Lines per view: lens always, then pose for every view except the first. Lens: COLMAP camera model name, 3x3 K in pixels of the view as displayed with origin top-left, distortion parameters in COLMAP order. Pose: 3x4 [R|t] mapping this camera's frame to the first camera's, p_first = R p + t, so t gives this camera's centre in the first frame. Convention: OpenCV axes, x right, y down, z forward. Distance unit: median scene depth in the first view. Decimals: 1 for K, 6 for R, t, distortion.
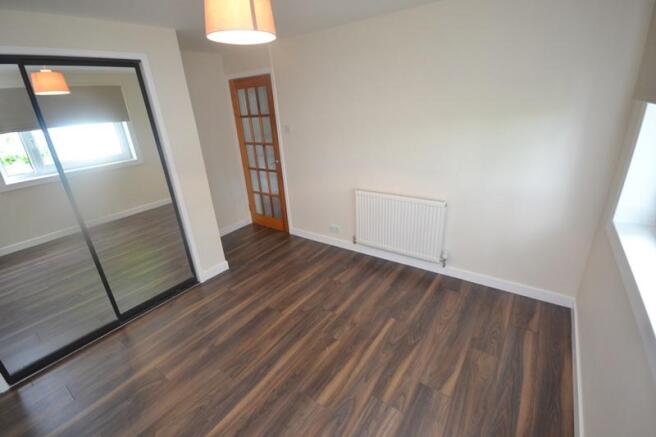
lens RADIAL K [[294.0, 0, 327.5], [0, 294.0, 217.7], [0, 0, 1]] dist [-0.018510, -0.000418]
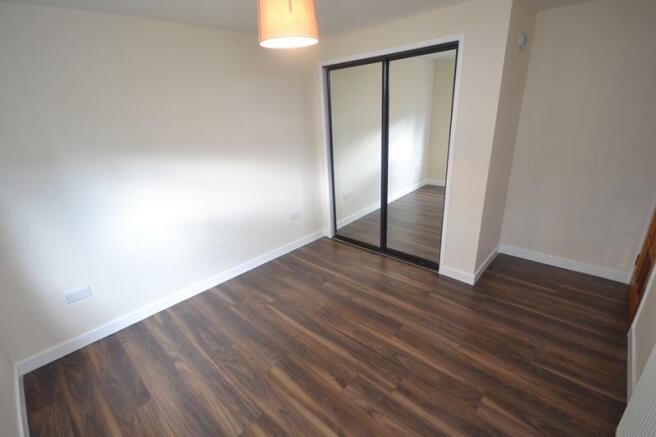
lens RADIAL K [[294.0, 0, 326.9], [0, 294.0, 219.7], [0, 0, 1]] dist [-0.018510, -0.000418]
pose [[-0.130451, 0.411871, -0.901856, 0.565968], [-0.296893, 0.851660, 0.431892, -0.319894], [0.945958, 0.324095, 0.011182, 0.765121]]
